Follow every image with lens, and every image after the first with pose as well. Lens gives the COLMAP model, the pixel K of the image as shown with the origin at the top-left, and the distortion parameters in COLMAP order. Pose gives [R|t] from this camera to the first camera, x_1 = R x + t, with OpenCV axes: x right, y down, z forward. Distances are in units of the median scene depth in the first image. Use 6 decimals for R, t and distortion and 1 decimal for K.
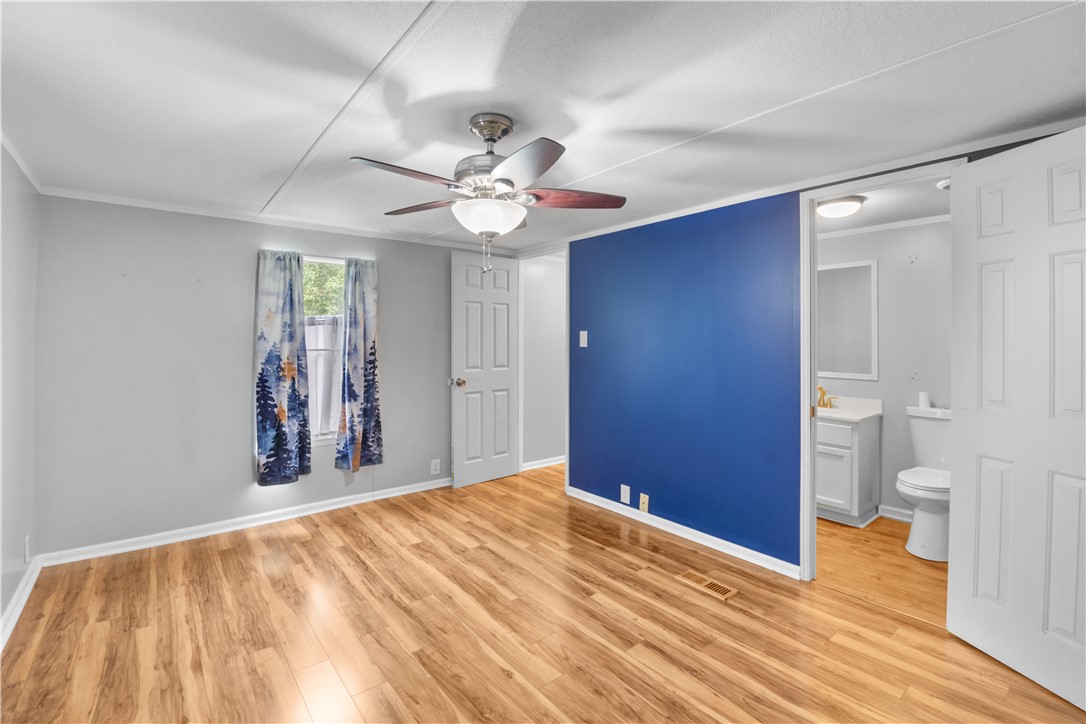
lens RADIAL K [[486.9, 0, 513.3], [0, 486.9, 334.5], [0, 0, 1]] dist [-0.002669, -0.014367]
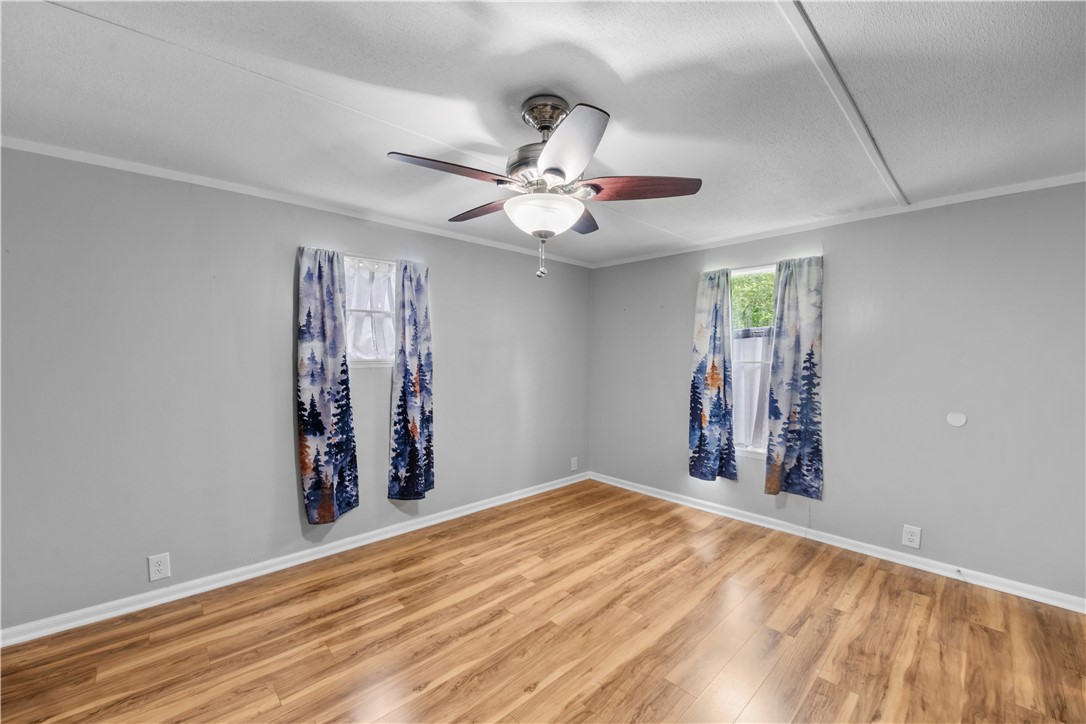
lens RADIAL K [[421.0, 0, 543.7], [0, 421.0, 377.0], [0, 0, 1]] dist [-0.008342, -0.009856]
pose [[0.105961, 0.051752, -0.993023, 0.446147], [0.004821, 0.998606, 0.052557, 0.016004], [0.994359, -0.010357, 0.105564, 0.528033]]
